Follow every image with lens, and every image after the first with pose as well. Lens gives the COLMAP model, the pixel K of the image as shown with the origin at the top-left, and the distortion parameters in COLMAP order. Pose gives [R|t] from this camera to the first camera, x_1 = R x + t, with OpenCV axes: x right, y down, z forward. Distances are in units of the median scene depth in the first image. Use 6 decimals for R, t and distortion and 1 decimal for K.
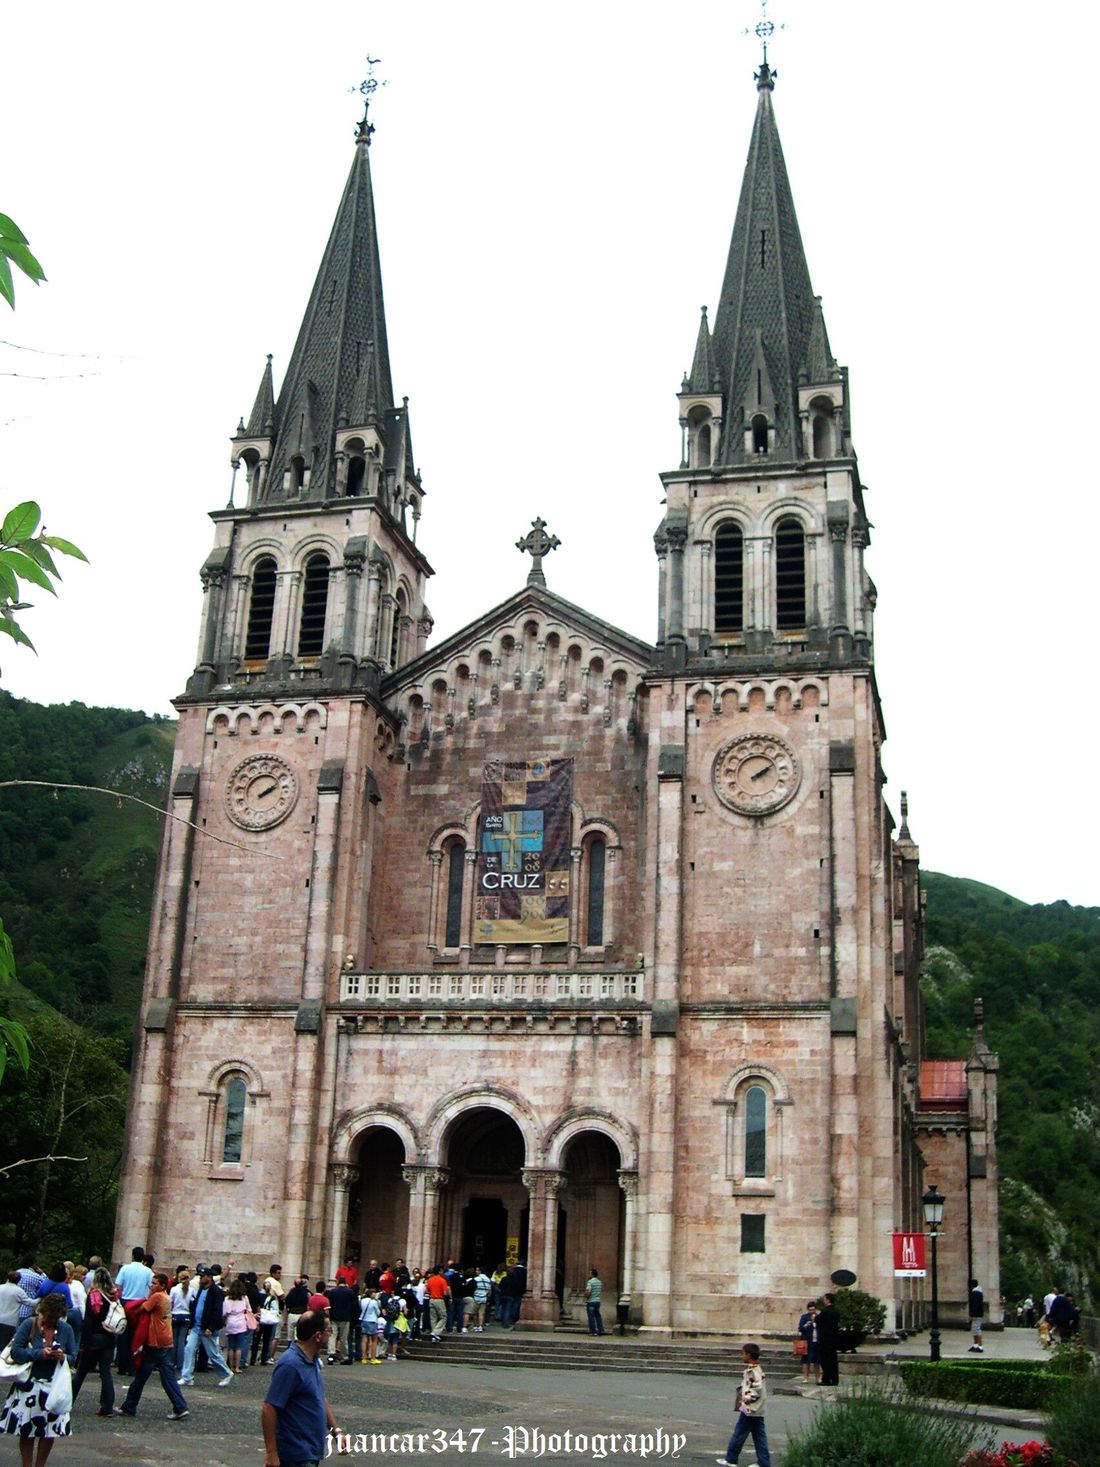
lens RADIAL K [[1686.6, 0, 550.0], [0, 1686.6, 733.5], [0, 0, 1]] dist [-0.211981, 0.268397]
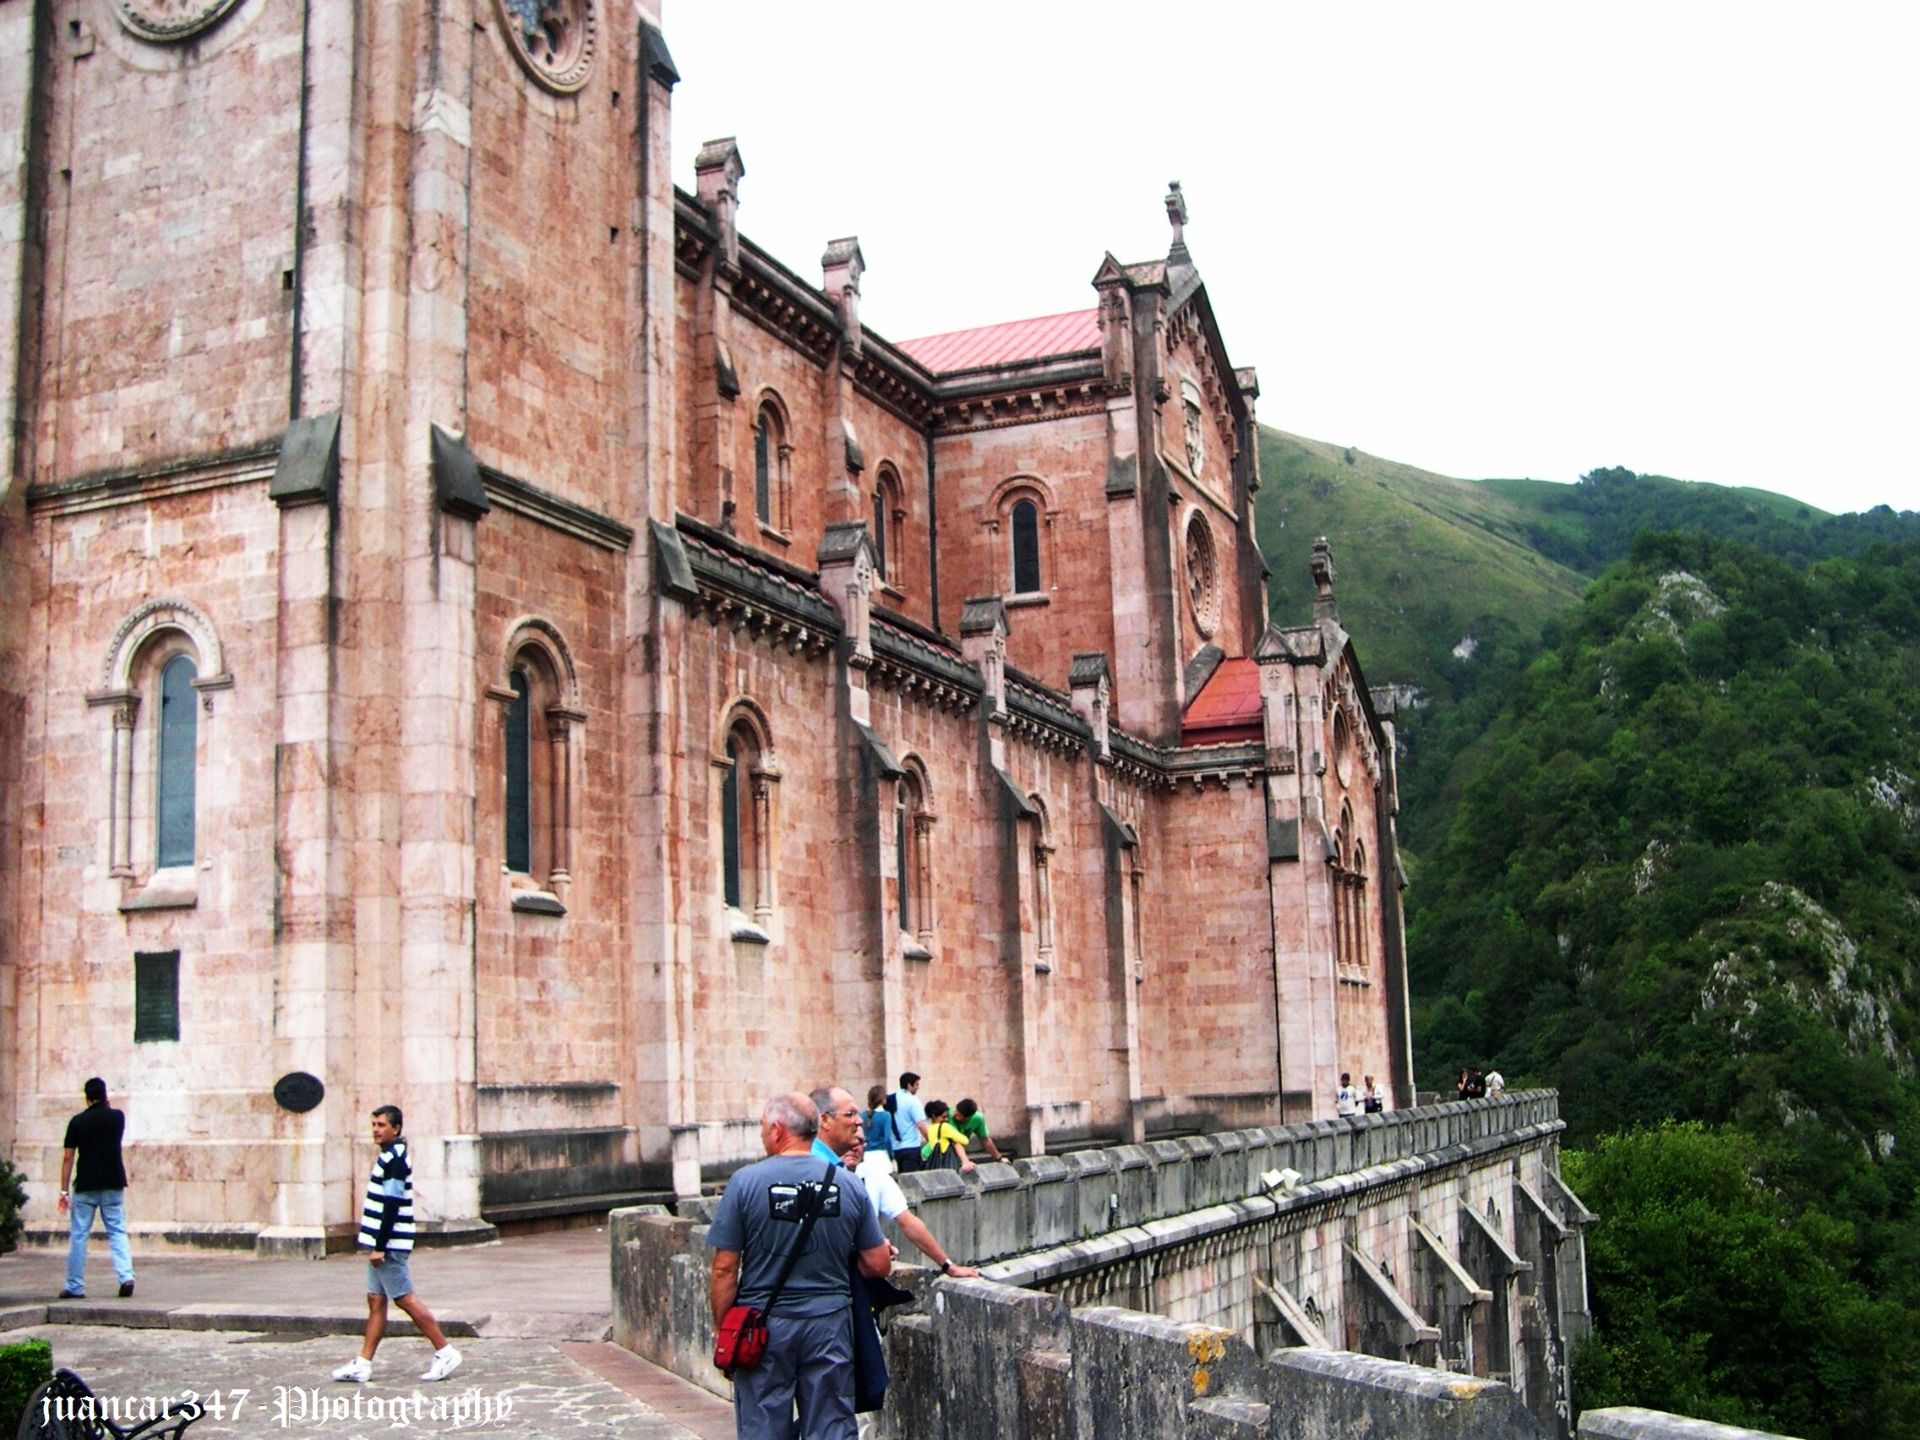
lens RADIAL K [[2207.4, 0, 968.1], [0, 2207.4, 749.2], [0, 0, 1]] dist [-0.211981, 0.268397]
pose [[0.988354, -0.095219, -0.118699, 0.372273], [0.114071, 0.979880, 0.163776, 0.162373], [0.100716, -0.175409, 0.979330, 0.460936]]
